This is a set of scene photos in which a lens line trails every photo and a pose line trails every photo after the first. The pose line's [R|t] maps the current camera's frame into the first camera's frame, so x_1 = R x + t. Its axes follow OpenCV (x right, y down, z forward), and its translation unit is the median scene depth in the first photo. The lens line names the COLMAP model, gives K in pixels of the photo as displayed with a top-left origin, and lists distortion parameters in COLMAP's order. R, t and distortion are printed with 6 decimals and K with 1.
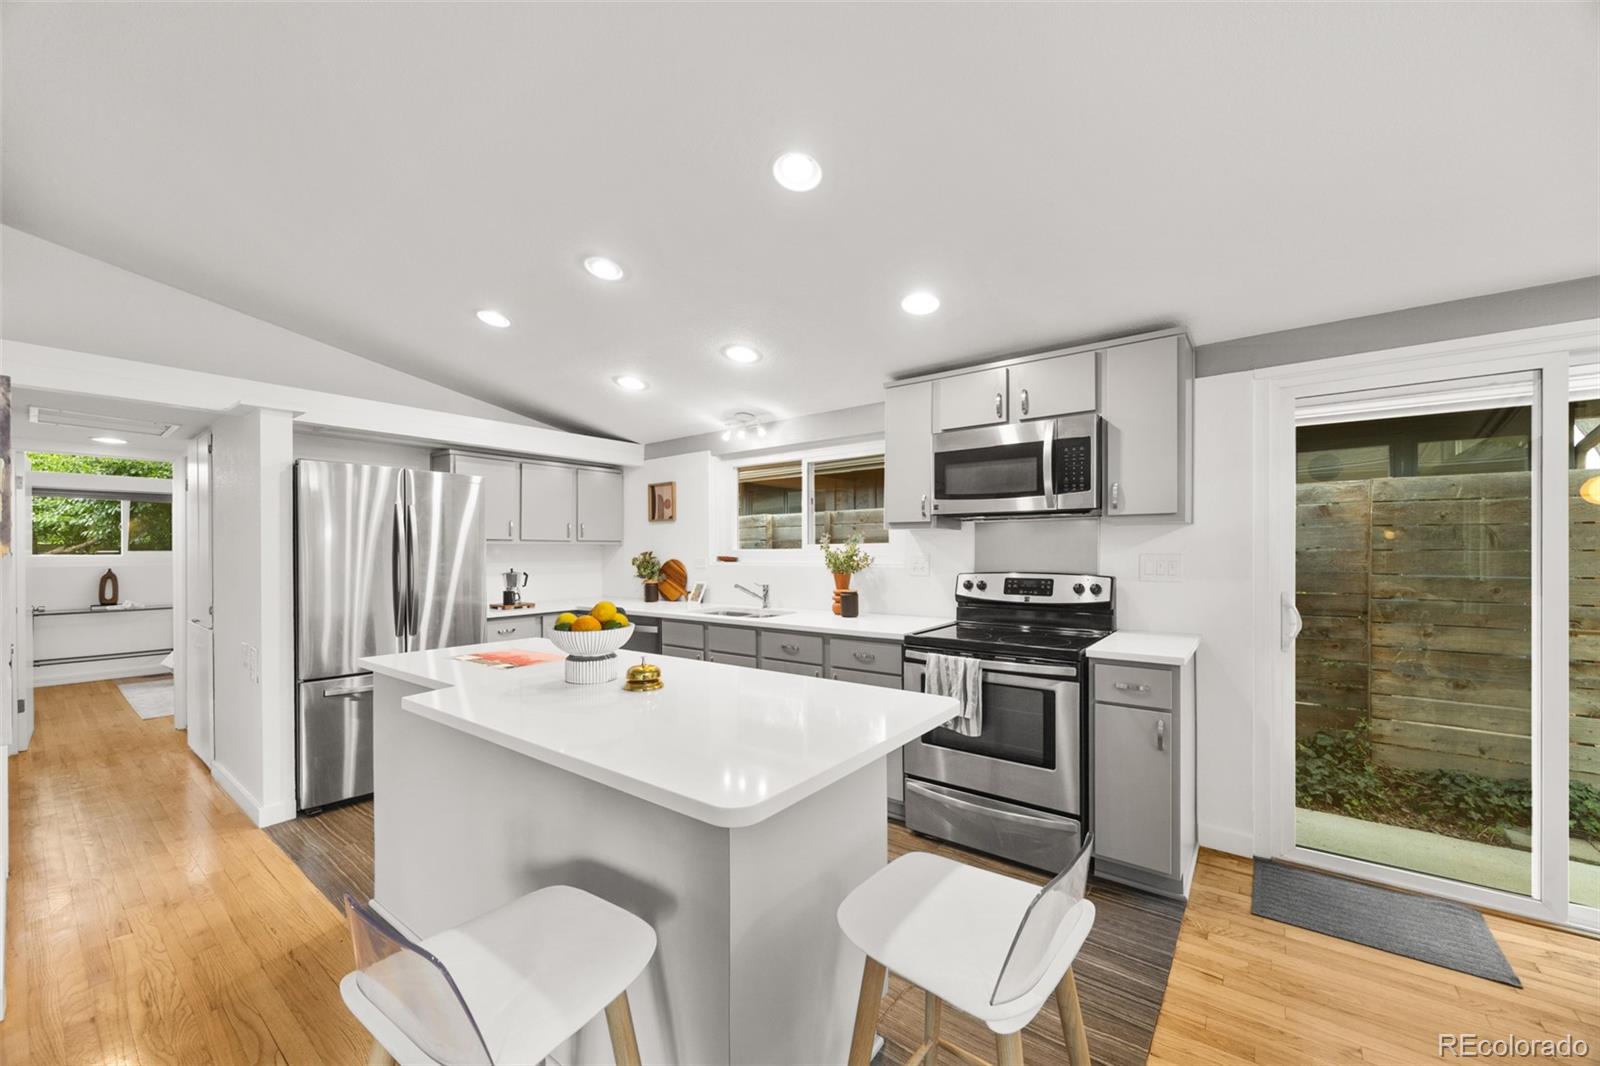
lens RADIAL K [[609.6, 0, 804.2], [0, 609.6, 554.0], [0, 0, 1]] dist [-0.007119, 0.001433]
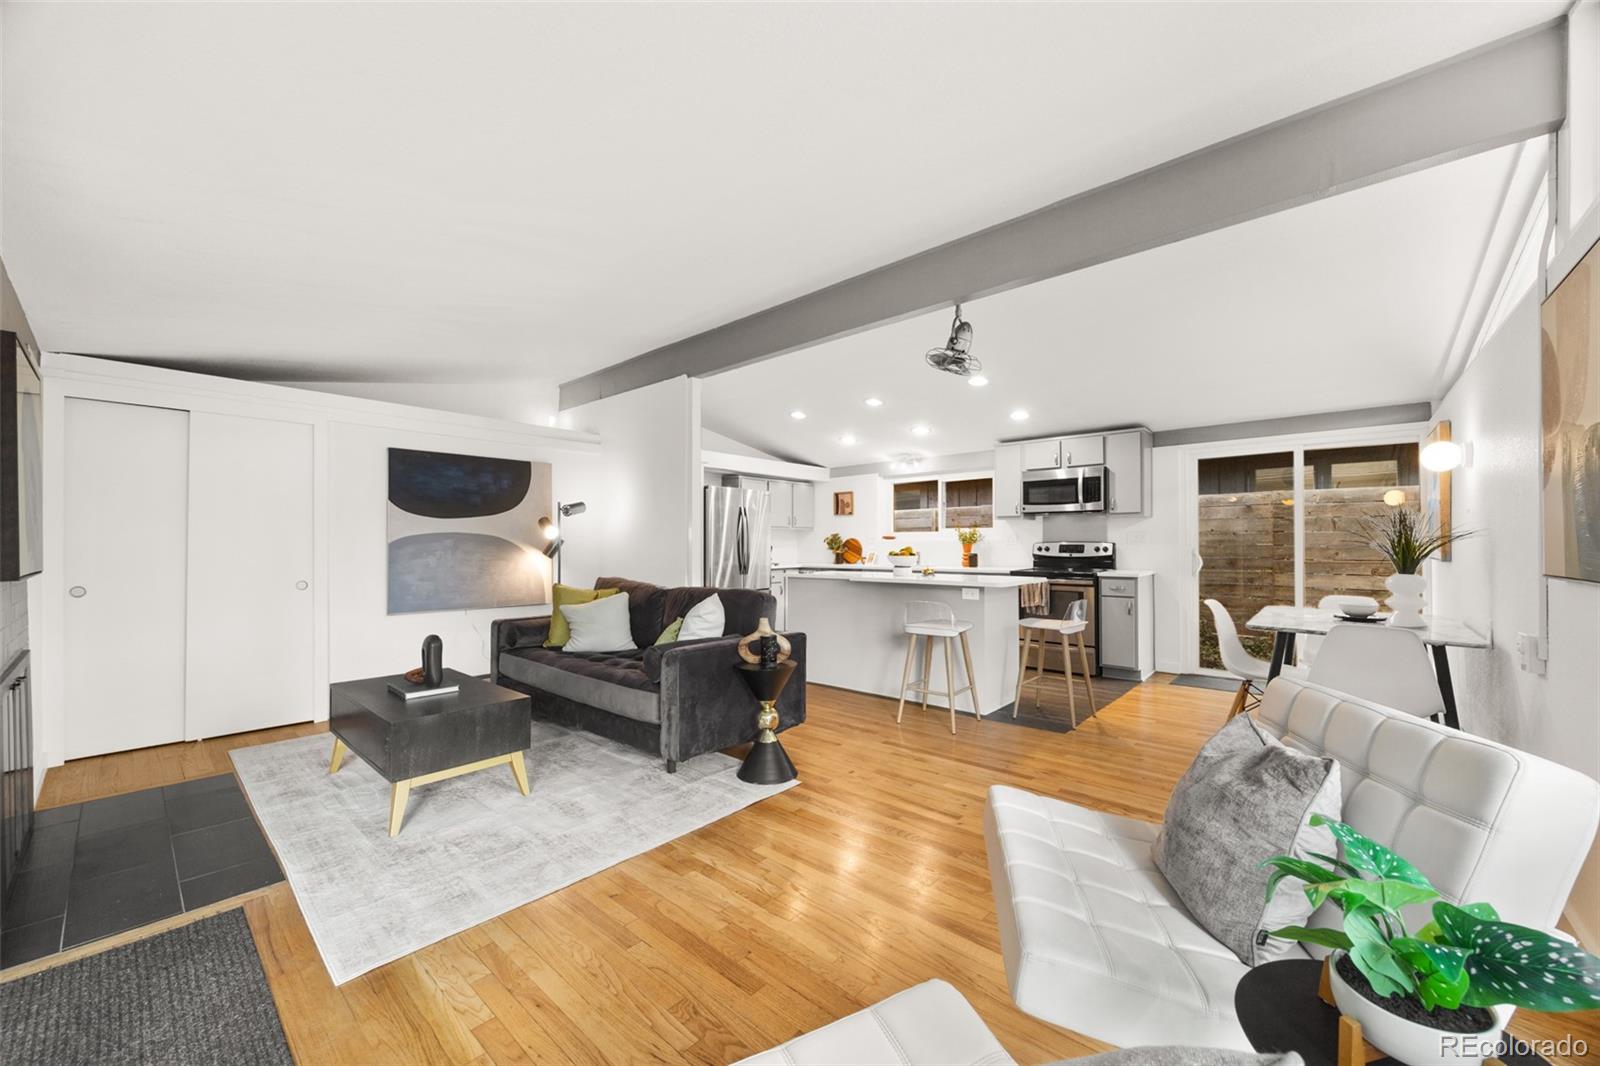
lens RADIAL K [[609.6, 0, 802.1], [0, 609.6, 538.4], [0, 0, 1]] dist [-0.007119, 0.001433]
pose [[0.997455, 0.002211, -0.071264, -0.336281], [-0.003220, 0.999896, -0.014051, 0.046903], [0.071225, 0.014245, 0.997359, -0.955652]]
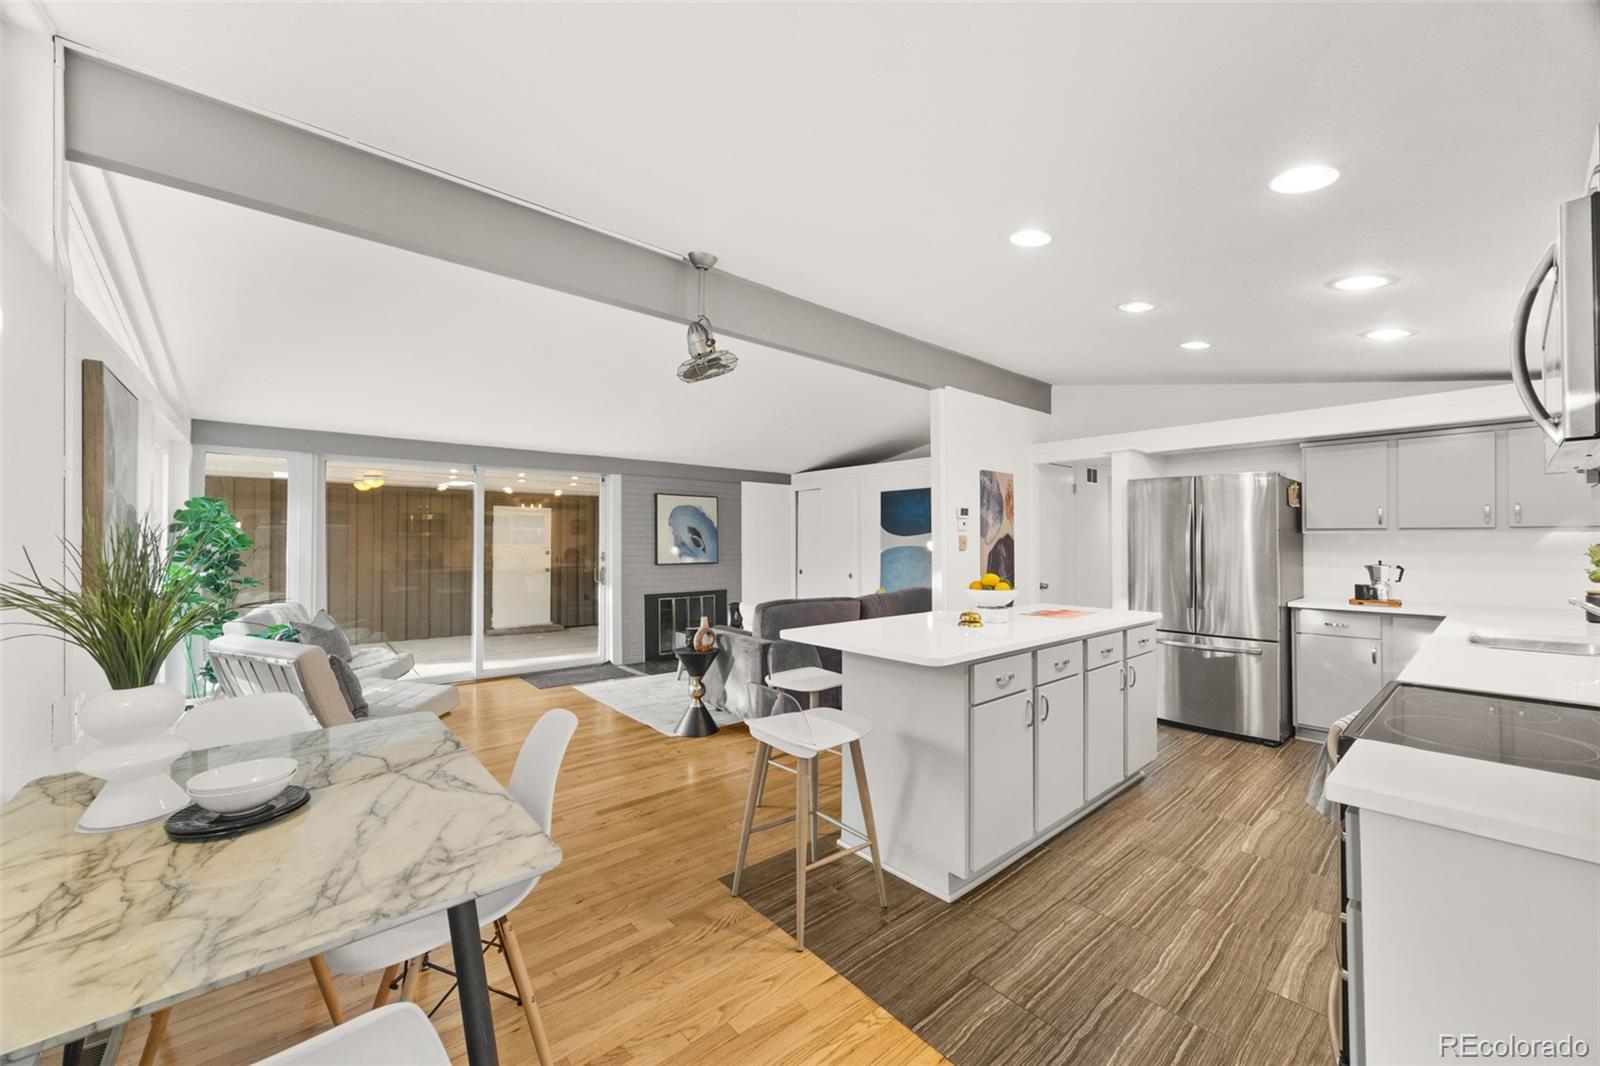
lens RADIAL K [[609.6, 0, 795.7], [0, 609.6, 532.2], [0, 0, 1]] dist [-0.007119, 0.001433]
pose [[-0.211965, -0.010509, -0.977221, 0.762223], [-0.003651, 0.999944, -0.009962, -0.007521], [0.977271, 0.001456, -0.211991, 0.465217]]
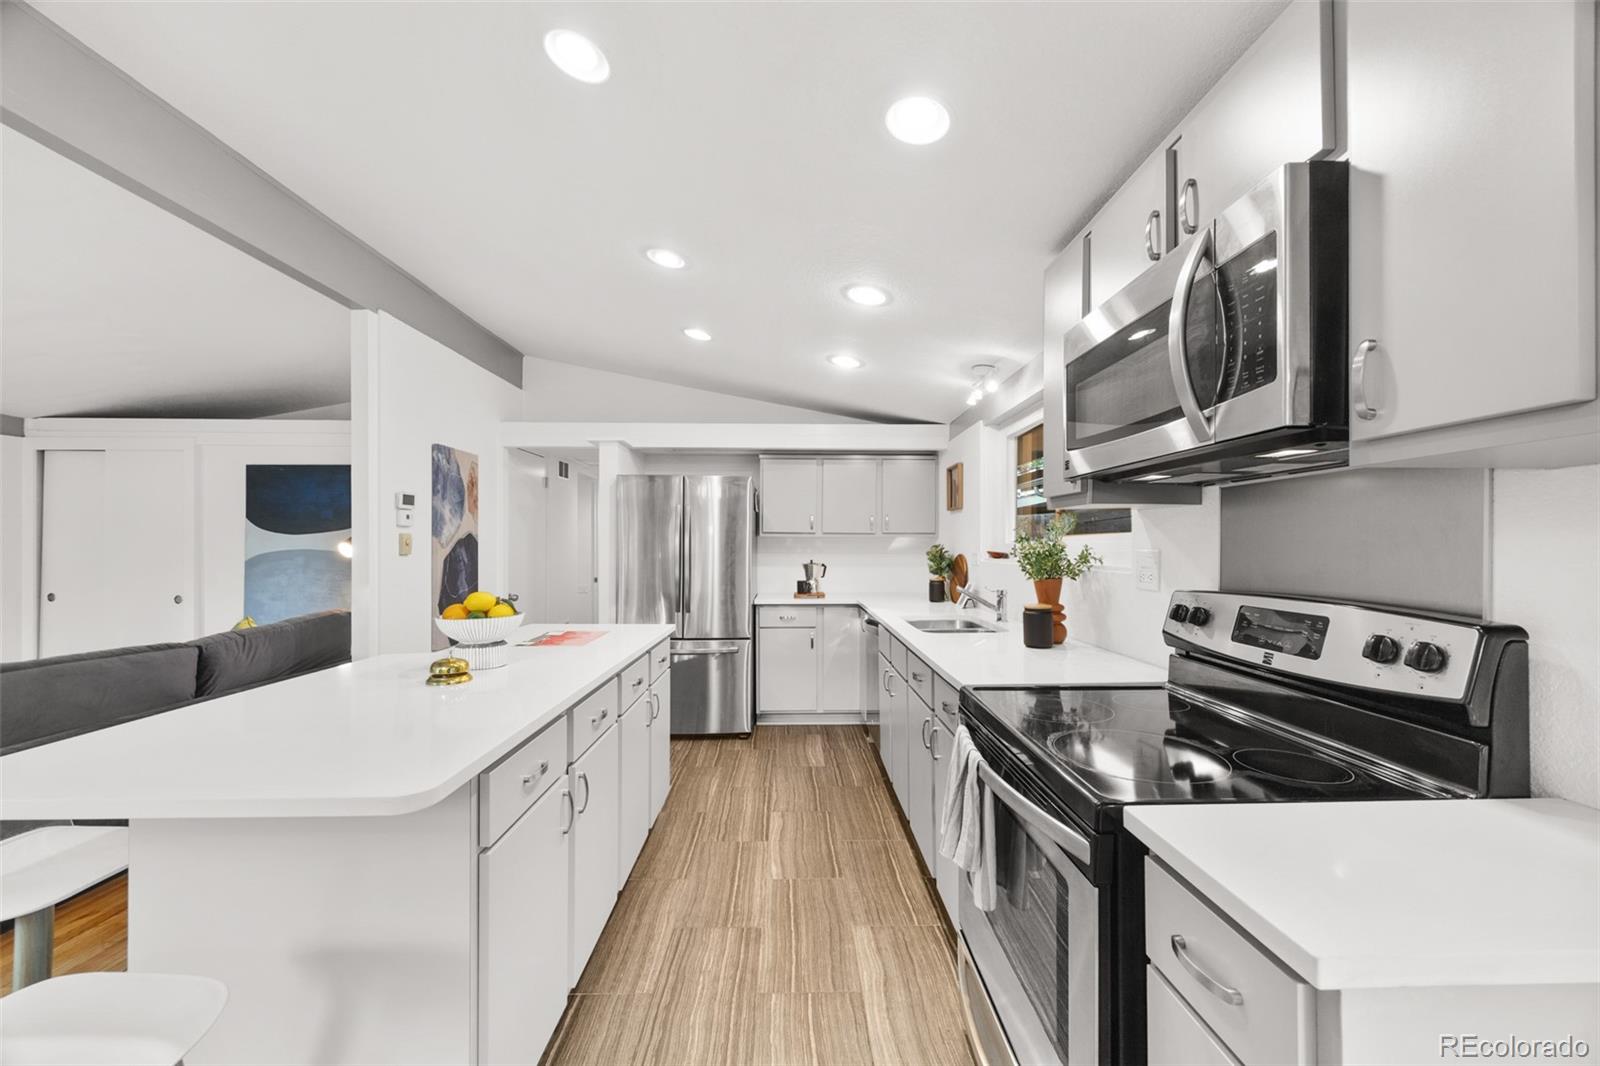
lens RADIAL K [[609.6, 0, 804.3], [0, 609.6, 542.1], [0, 0, 1]] dist [-0.007119, 0.001433]
pose [[0.622238, 0.001570, -0.782827, 0.455761], [-0.007826, 0.999960, -0.004215, -0.003047], [0.782789, 0.008749, 0.622226, 0.437886]]
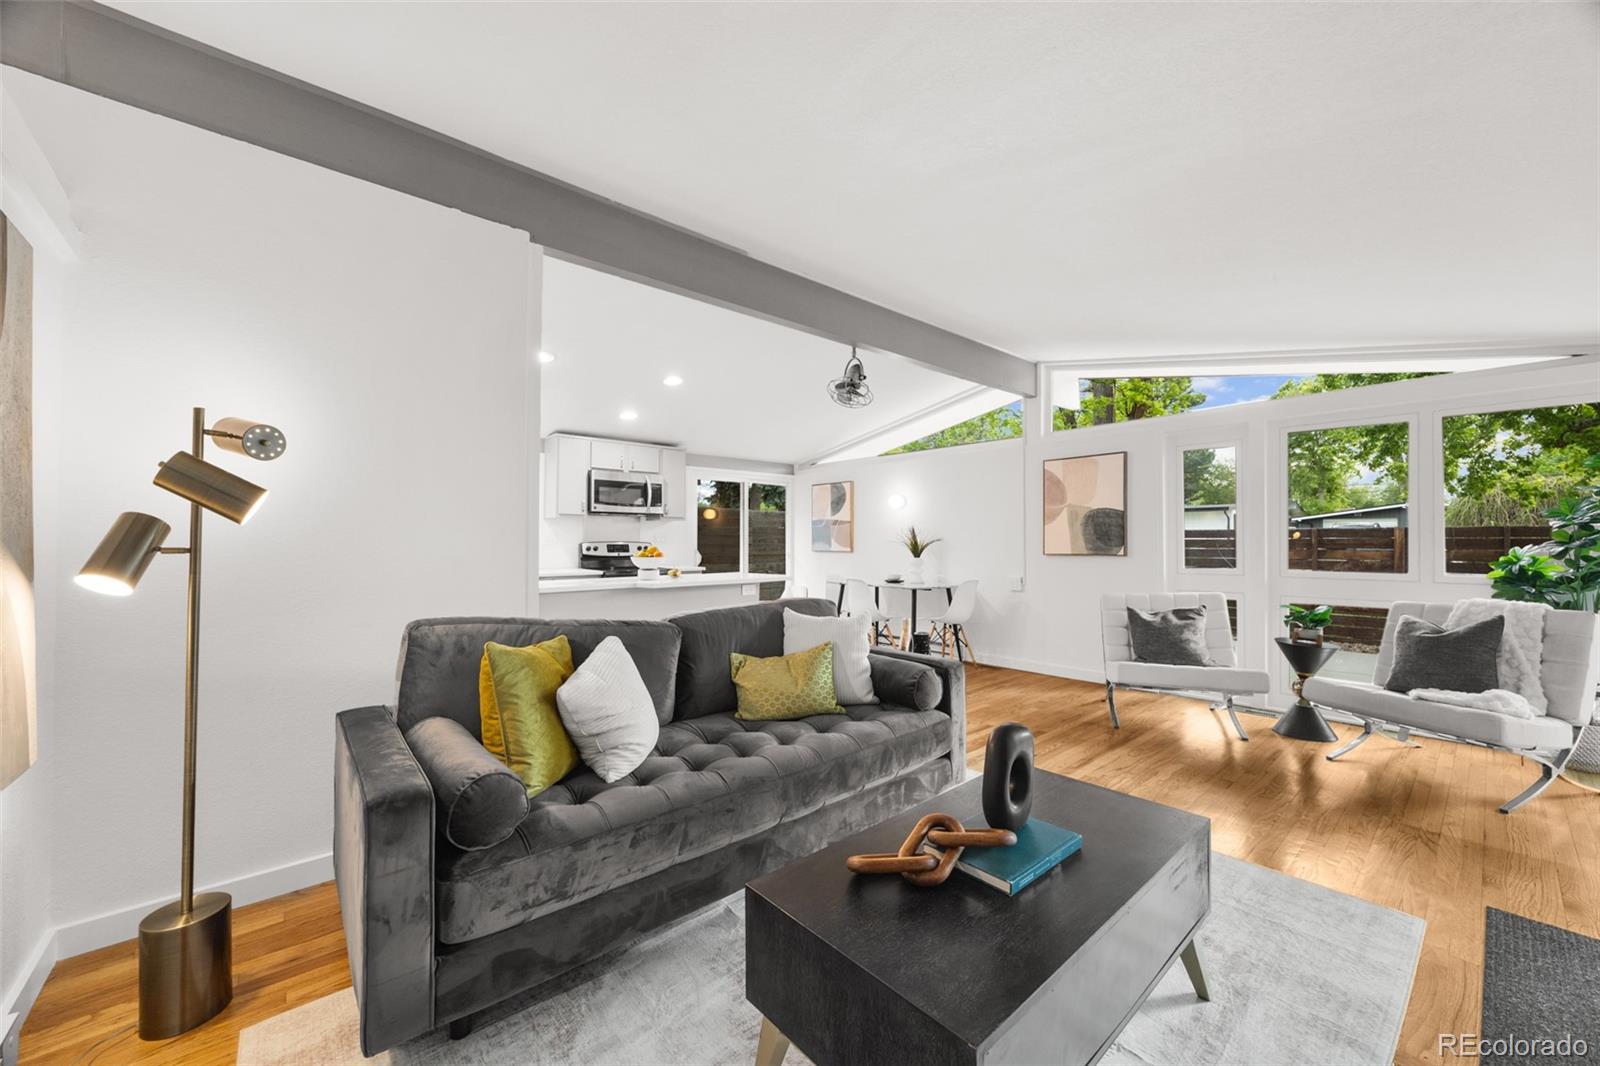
lens RADIAL K [[609.6, 0, 798.6], [0, 609.6, 533.9], [0, 0, 1]] dist [-0.007119, 0.001433]
pose [[0.202236, 0.019532, 0.979142, -1.428306], [0.006036, 0.999757, -0.021190, 0.048184], [-0.979318, 0.010196, 0.202069, -0.025117]]
